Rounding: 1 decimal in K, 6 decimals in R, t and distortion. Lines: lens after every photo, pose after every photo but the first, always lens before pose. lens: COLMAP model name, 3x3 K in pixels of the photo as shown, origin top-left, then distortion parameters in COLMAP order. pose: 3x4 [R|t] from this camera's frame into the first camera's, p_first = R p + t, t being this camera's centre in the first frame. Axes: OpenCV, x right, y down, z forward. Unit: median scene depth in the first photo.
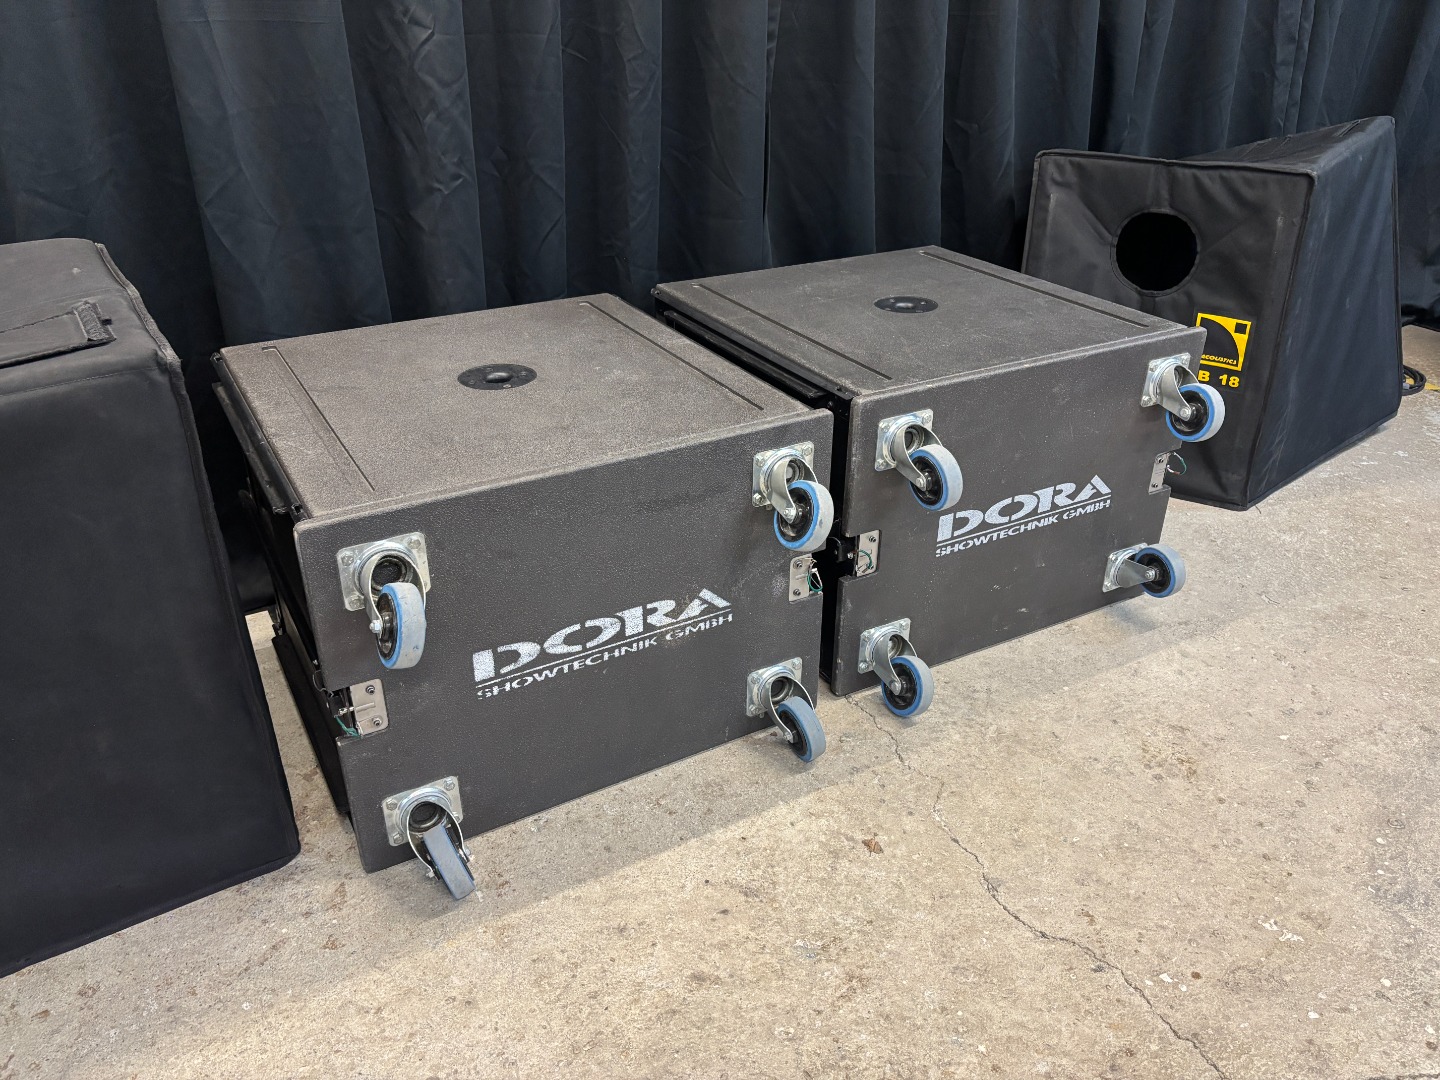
lens RADIAL K [[1105.6, 0, 727.1], [0, 1105.6, 541.9], [0, 0, 1]] dist [0.030465, -0.033548]
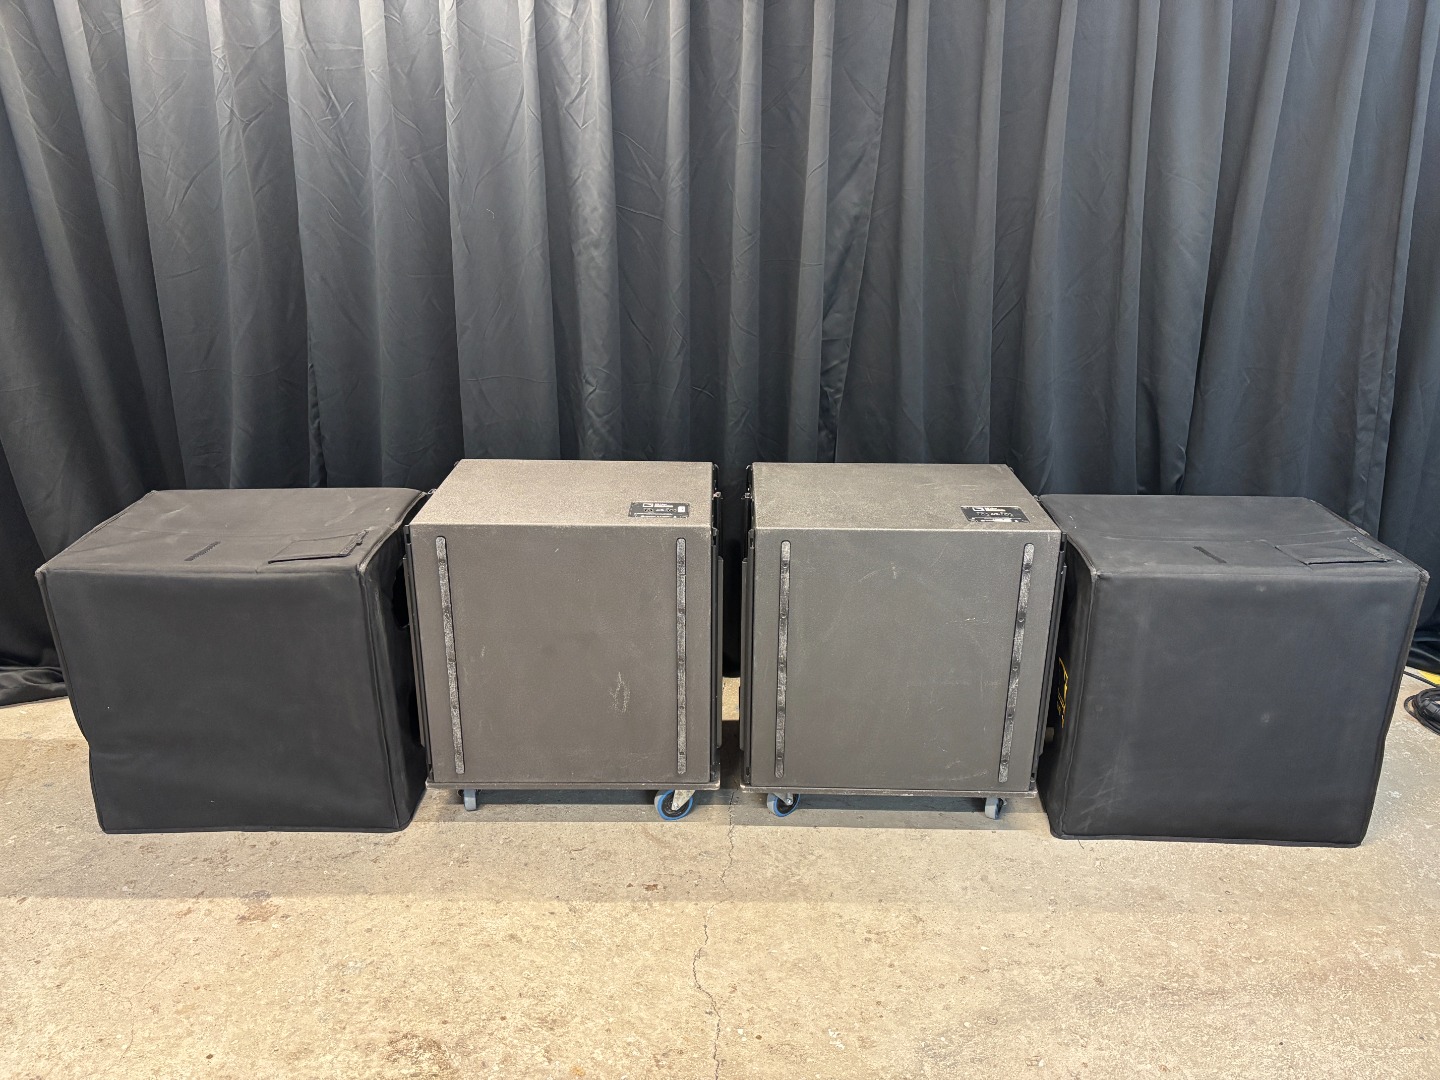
lens RADIAL K [[1105.6, 0, 719.6], [0, 1105.6, 545.8], [0, 0, 1]] dist [0.030465, -0.033548]
pose [[0.874686, 0.170395, -0.453751, 0.740170], [-0.228621, 0.970525, -0.076252, -0.124689], [0.427384, 0.170434, 0.887860, -0.431870]]
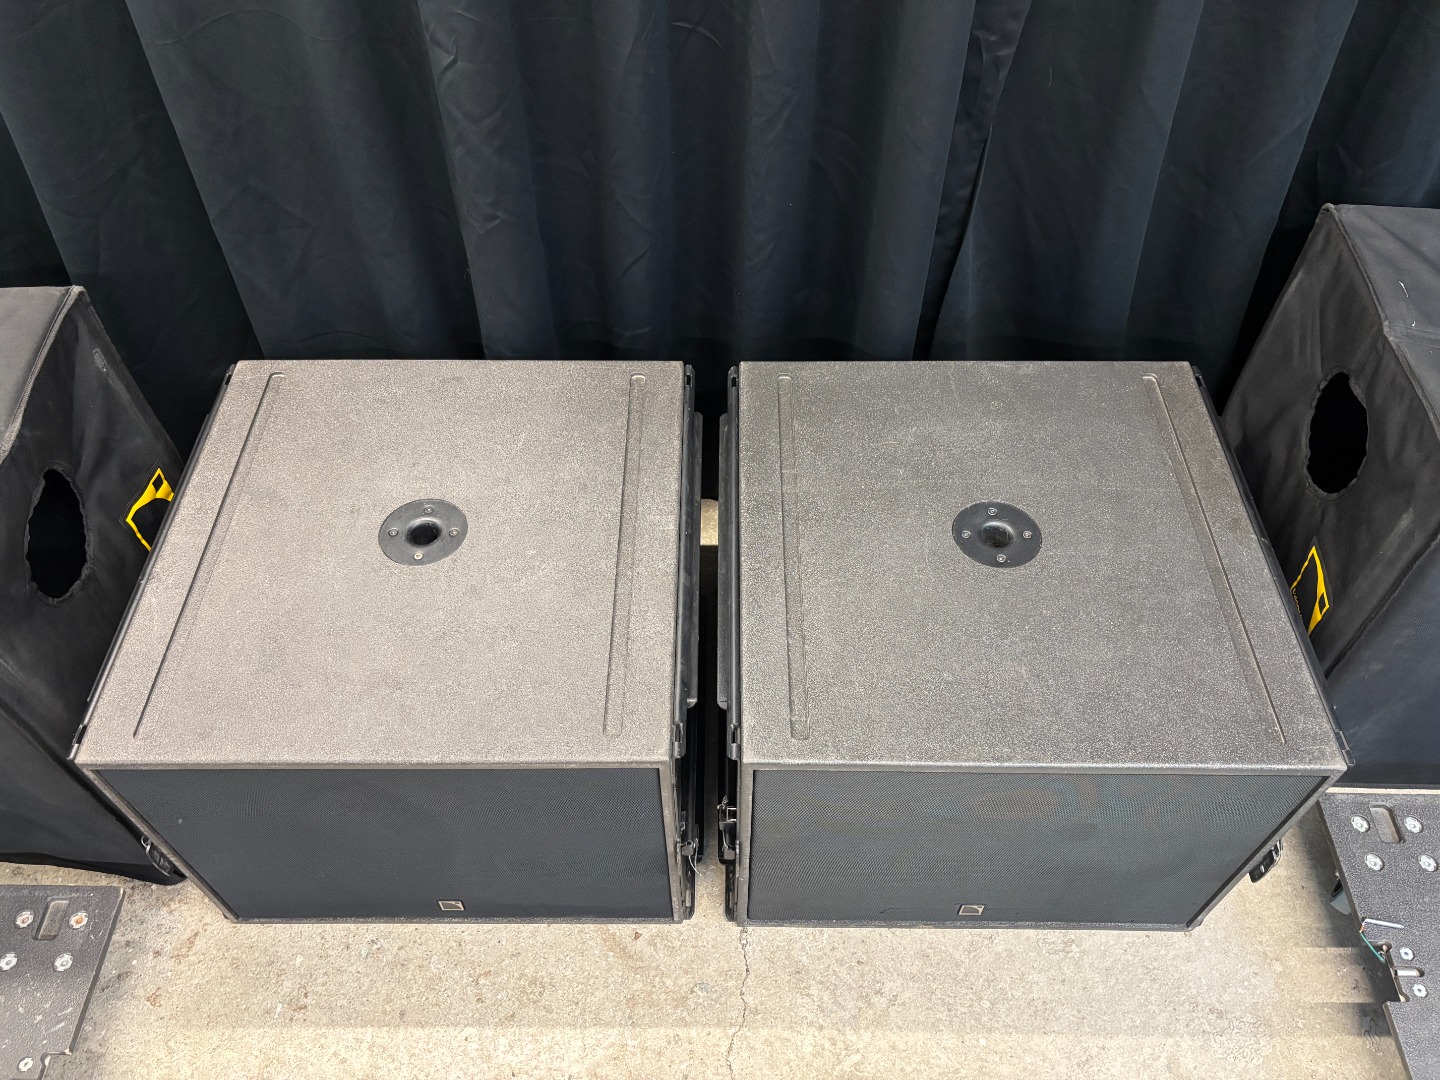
lens RADIAL K [[1105.6, 0, 714.8], [0, 1105.6, 551.6], [0, 0, 1]] dist [0.030465, -0.033548]
pose [[0.863220, 0.387803, -0.323203, 0.270610], [-0.226778, 0.869874, 0.438053, -0.537888], [0.451024, -0.304841, 0.838838, 0.331227]]
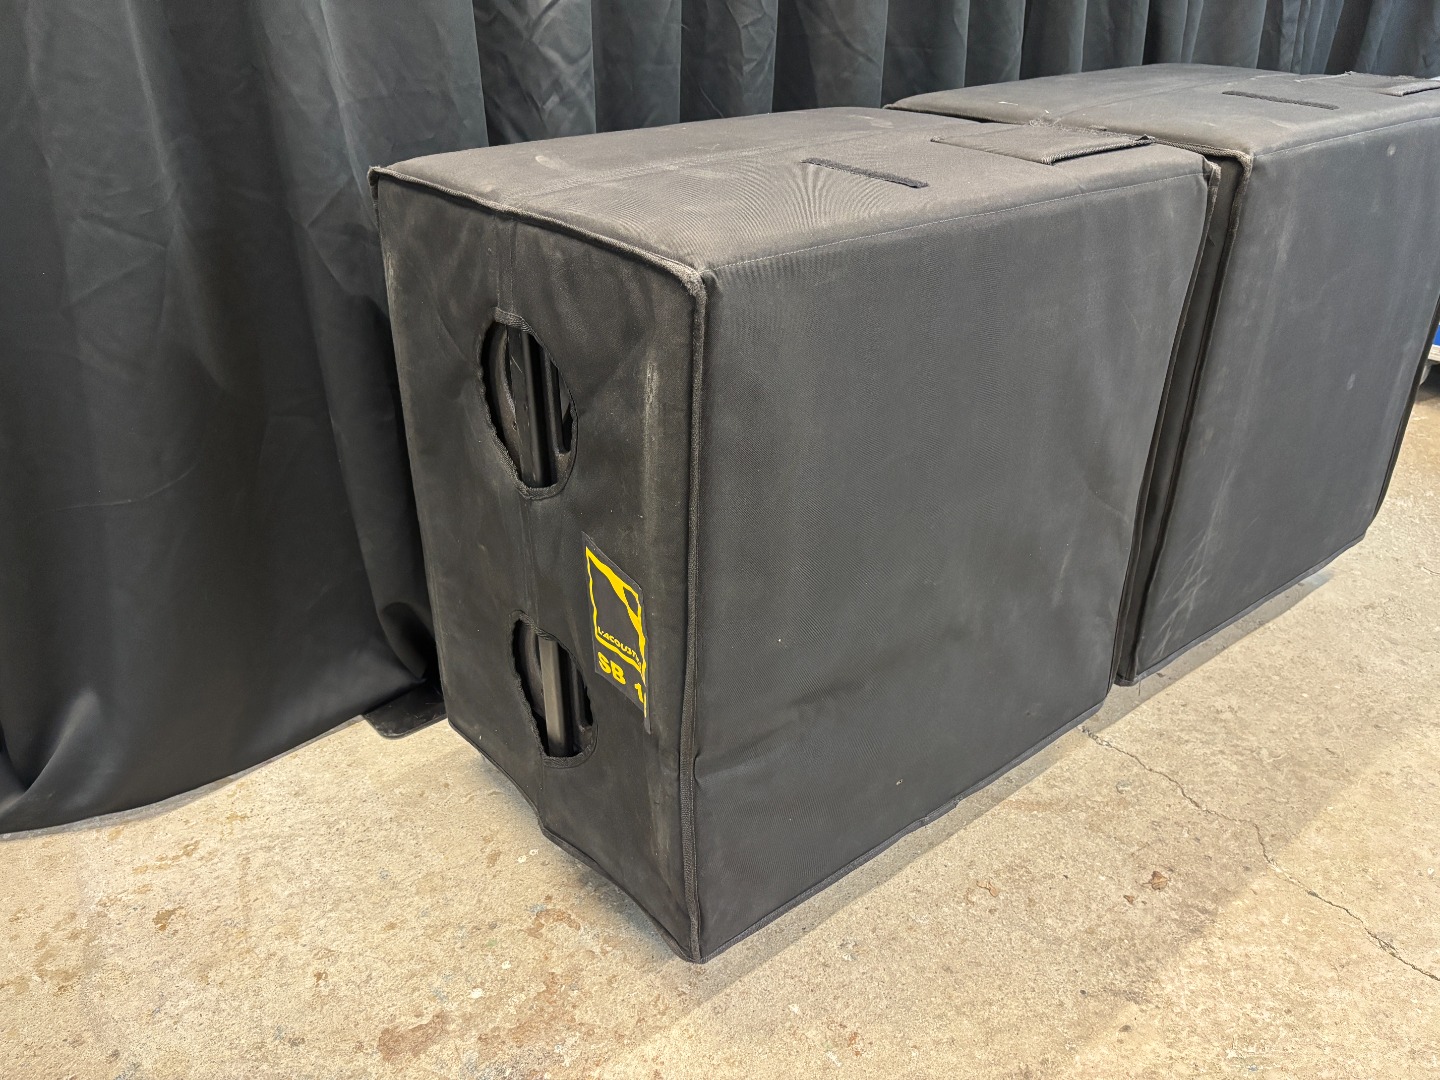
lens RADIAL K [[1105.6, 0, 719.3], [0, 1105.6, 551.3], [0, 0, 1]] dist [0.030465, -0.033548]
pose [[0.981273, -0.105652, 0.161061, -0.322355], [0.103212, 0.994383, 0.023461, -0.061779], [-0.162635, -0.006399, 0.986666, 0.177731]]
